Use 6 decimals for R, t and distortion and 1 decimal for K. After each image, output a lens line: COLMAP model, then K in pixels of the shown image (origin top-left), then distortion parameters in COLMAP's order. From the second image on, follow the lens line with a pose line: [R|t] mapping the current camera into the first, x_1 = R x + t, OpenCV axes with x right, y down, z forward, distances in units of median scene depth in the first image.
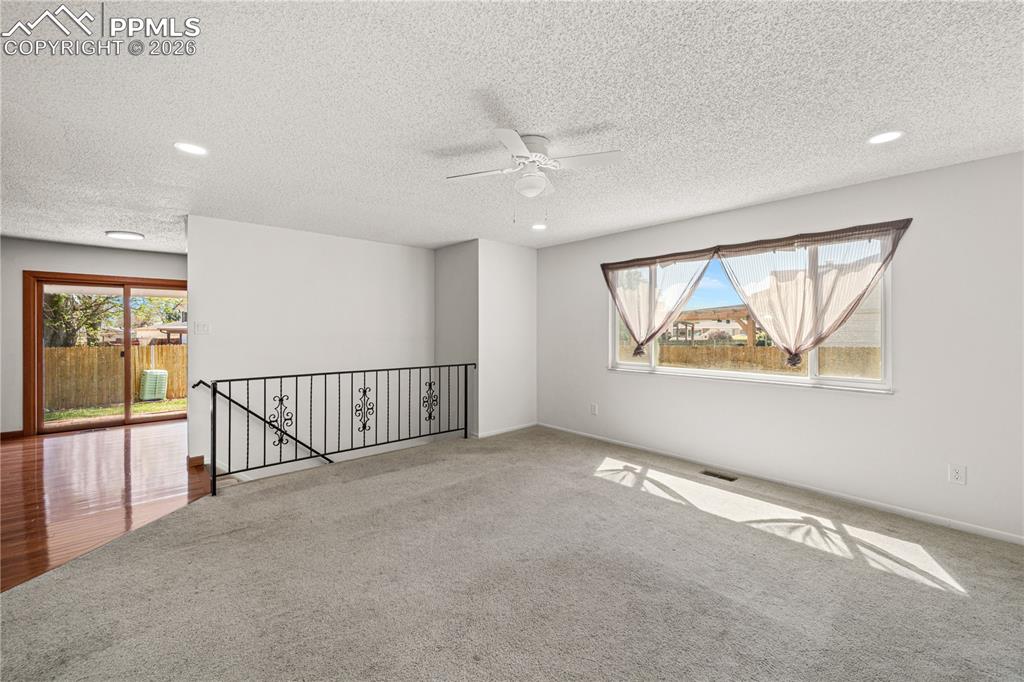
lens RADIAL K [[412.8, 0, 497.6], [0, 412.8, 342.1], [0, 0, 1]] dist [0.000005, -0.000037]
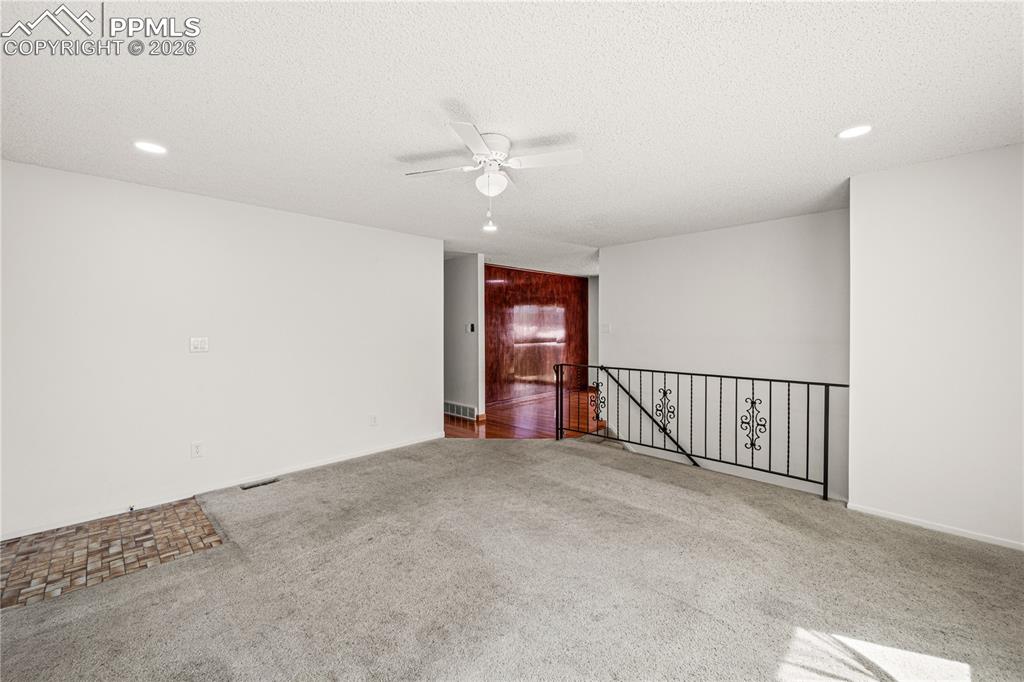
lens RADIAL K [[410.9, 0, 508.8], [0, 410.9, 341.6], [0, 0, 1]] dist [0.000904, 0.000117]
pose [[0.083945, 0.028614, -0.996059, 0.608034], [-0.033901, 0.999091, 0.025844, -0.012319], [0.995894, 0.031598, 0.084839, 0.550370]]
